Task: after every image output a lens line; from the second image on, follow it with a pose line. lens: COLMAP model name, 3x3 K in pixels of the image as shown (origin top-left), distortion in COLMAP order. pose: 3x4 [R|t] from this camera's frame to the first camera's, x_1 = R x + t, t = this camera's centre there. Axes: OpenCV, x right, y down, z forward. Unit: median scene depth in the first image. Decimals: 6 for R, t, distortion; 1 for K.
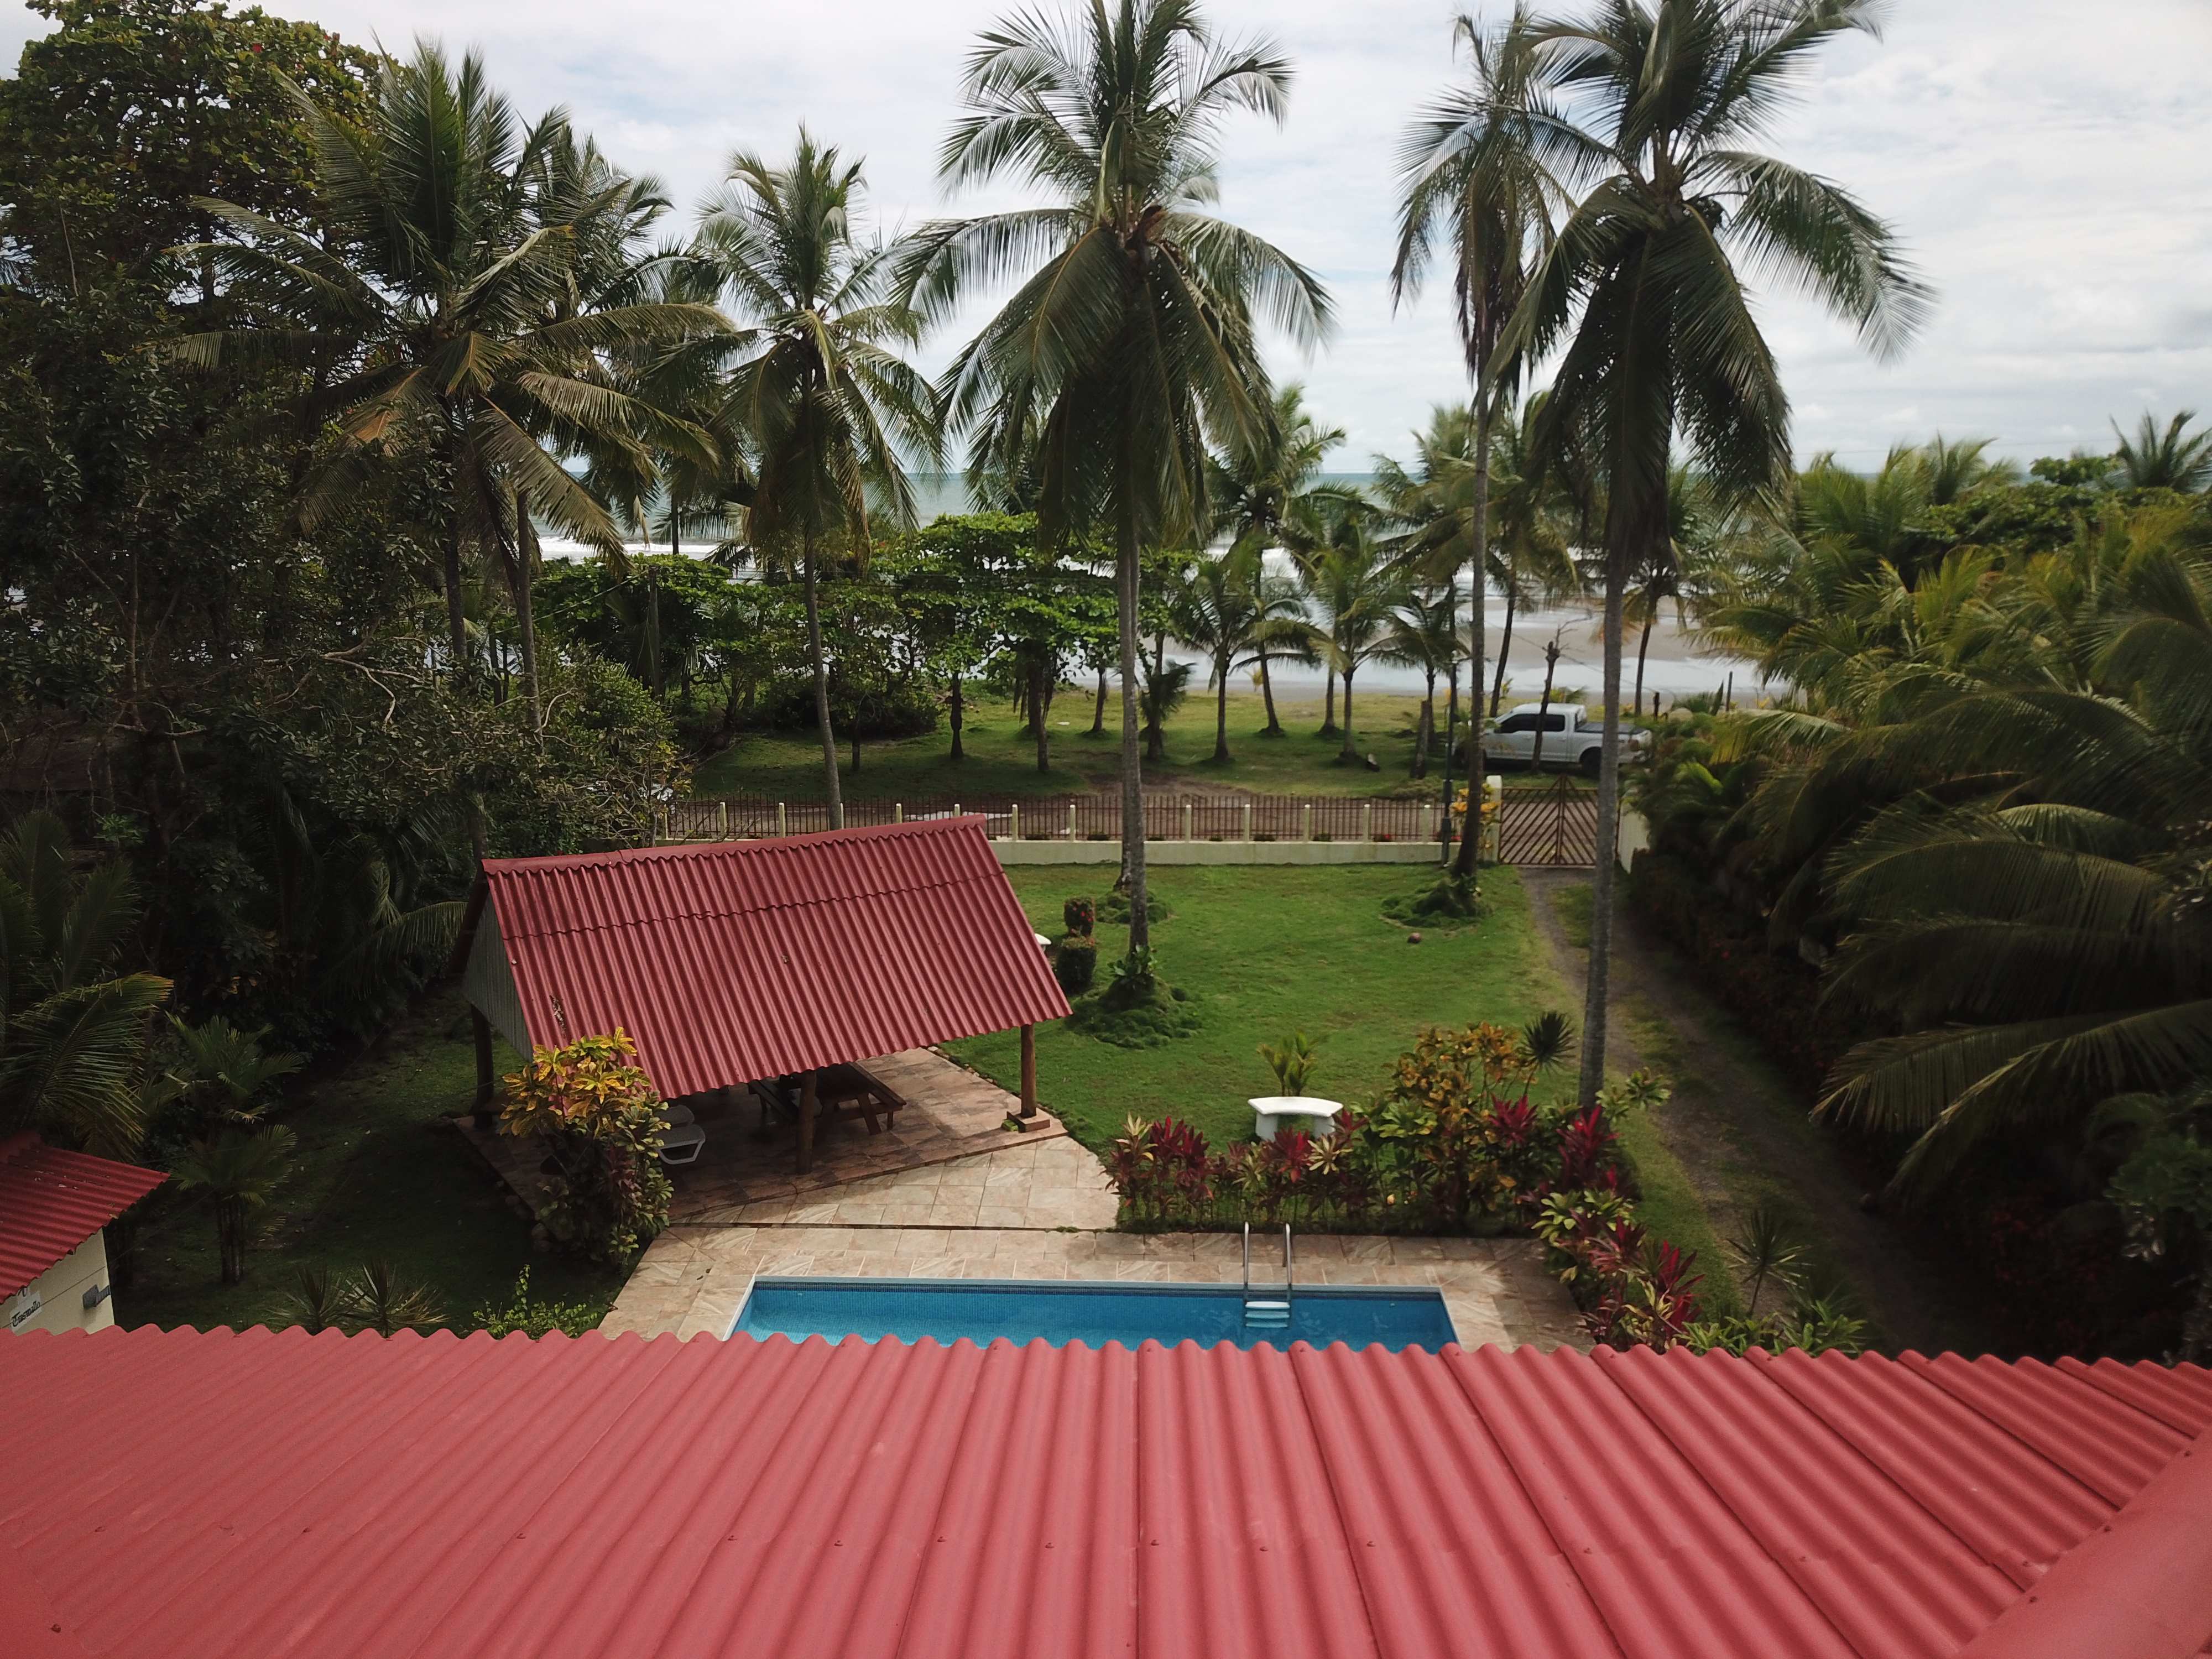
lens RADIAL K [[1712.5, 0, 1090.8], [0, 1712.5, 840.5], [0, 0, 1]] dist [0.049442, -0.138122]
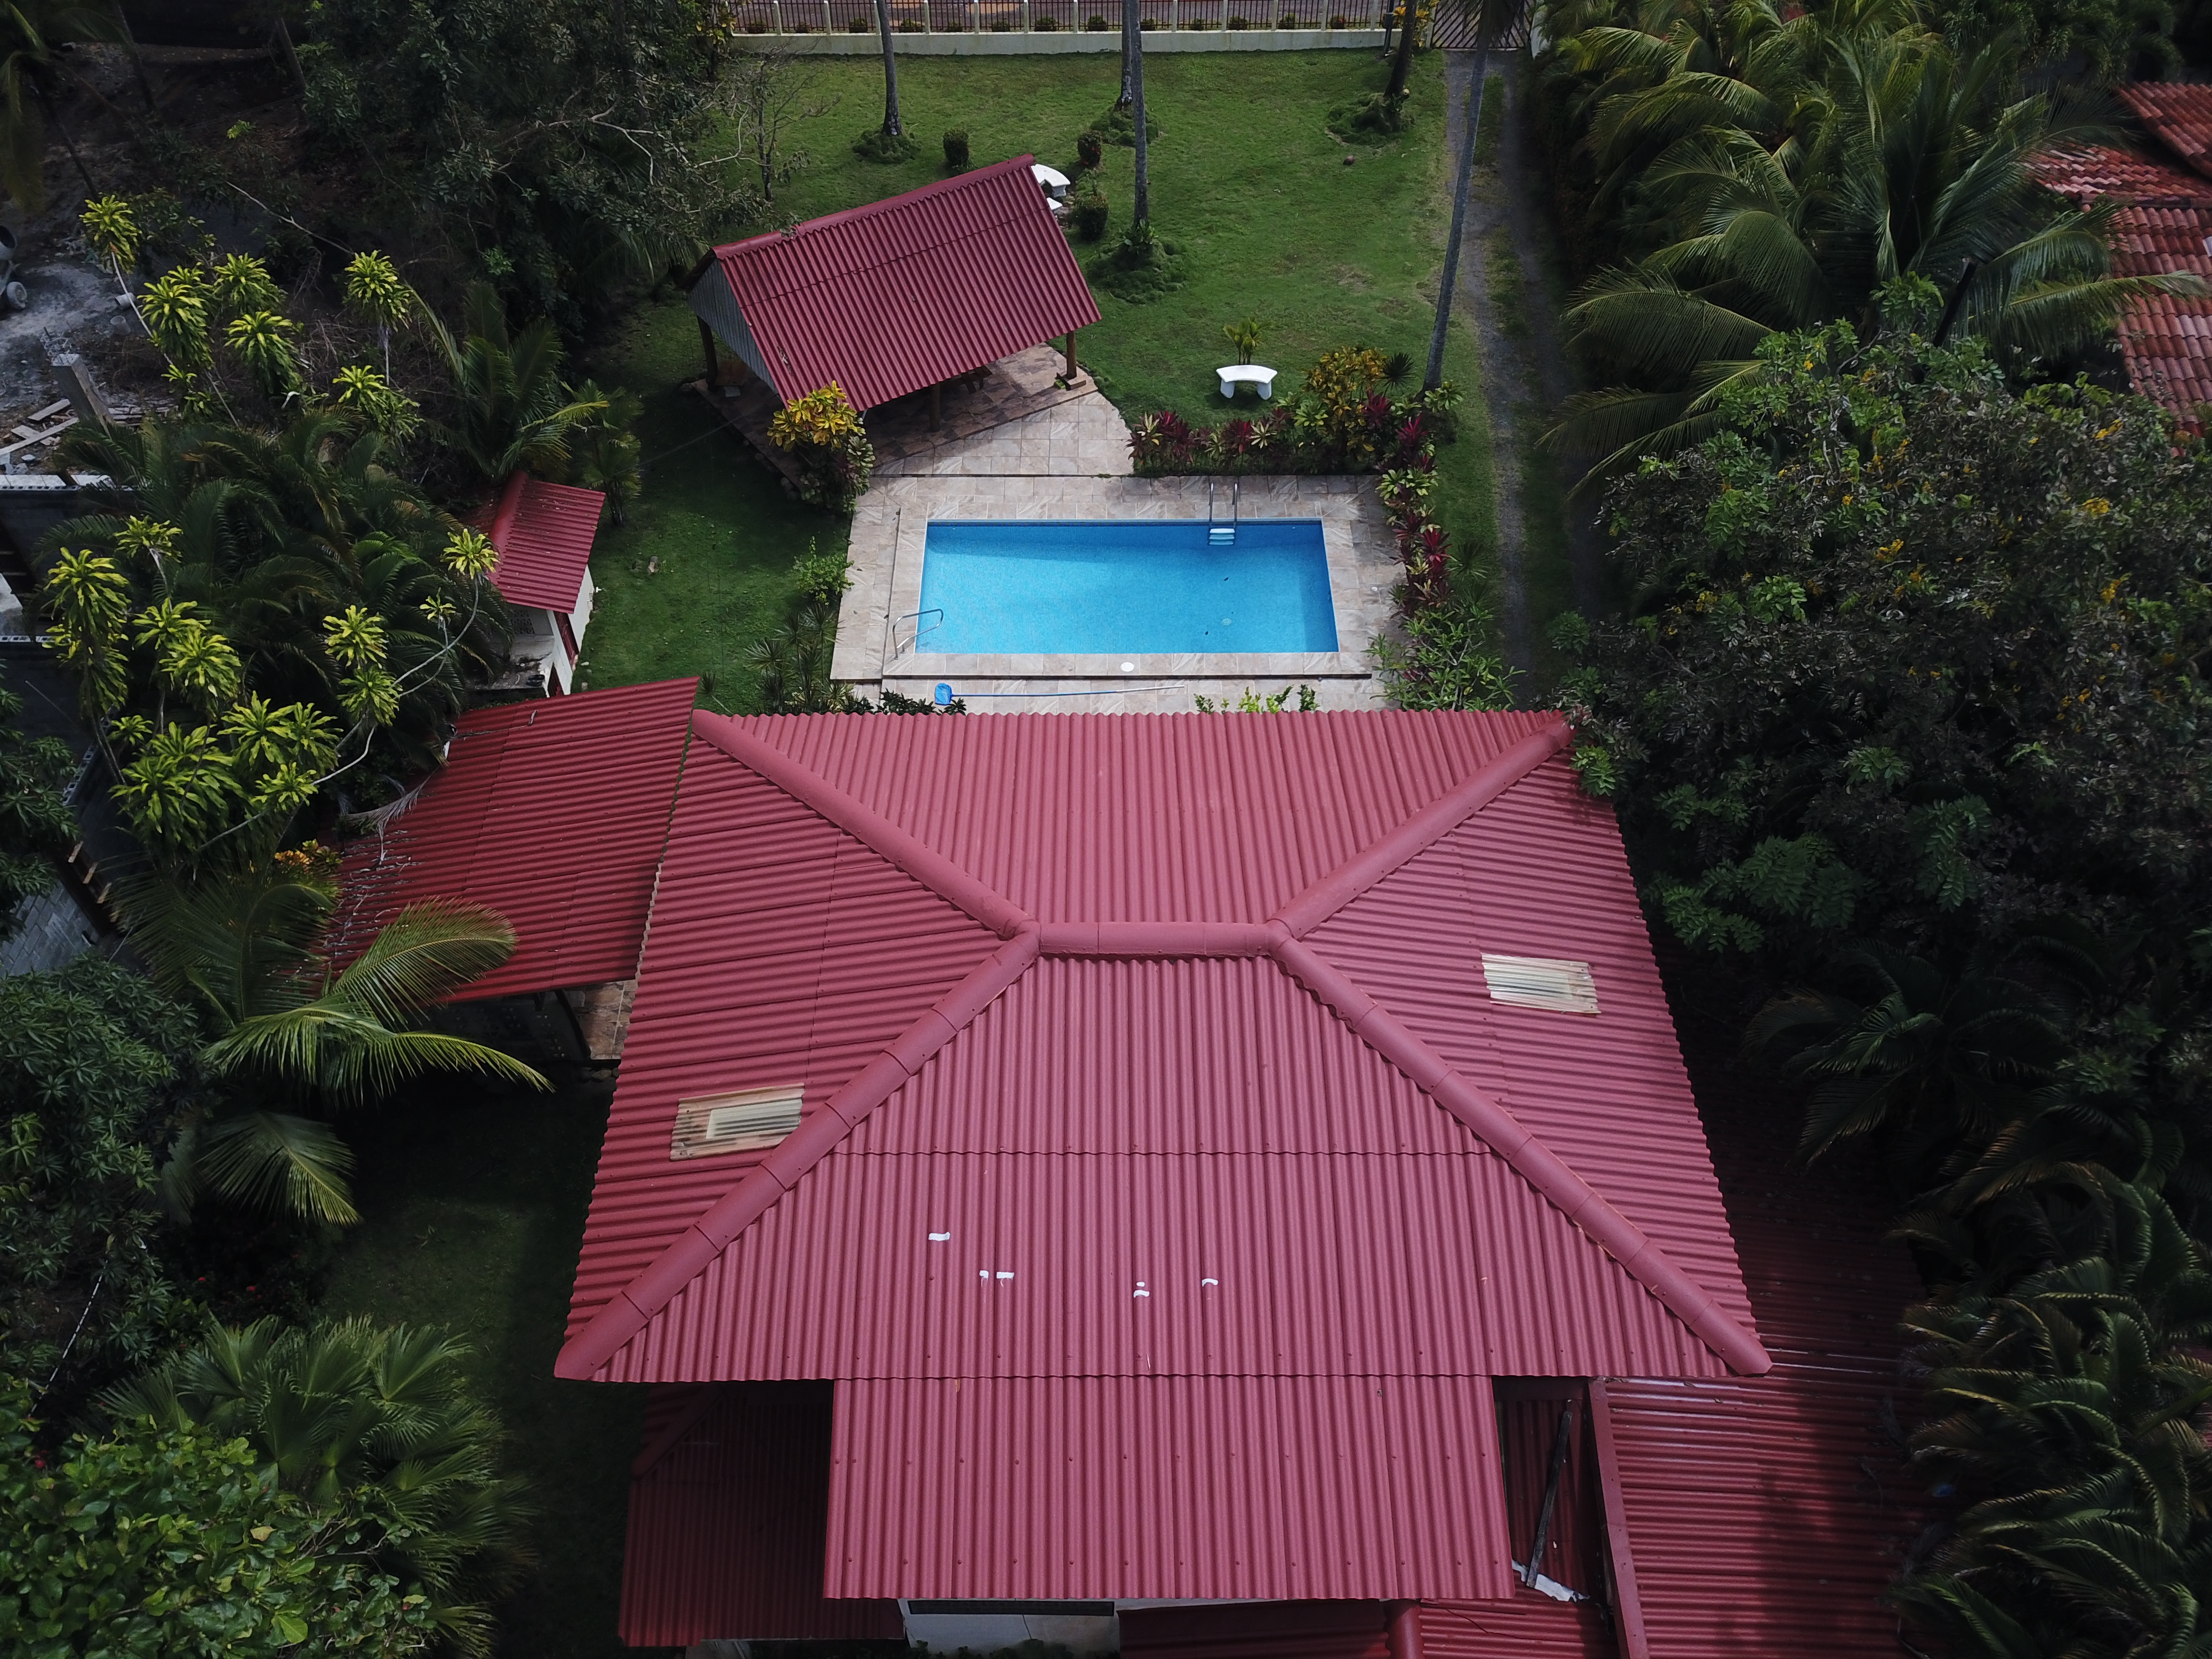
lens RADIAL K [[1712.5, 0, 1090.8], [0, 1712.5, 840.5], [0, 0, 1]] dist [0.049442, -0.138122]
pose [[0.999581, -0.025654, 0.013377, -0.052729], [0.012890, 0.808810, 0.587929, -0.421810], [-0.025903, -0.587510, 0.808802, -0.499531]]
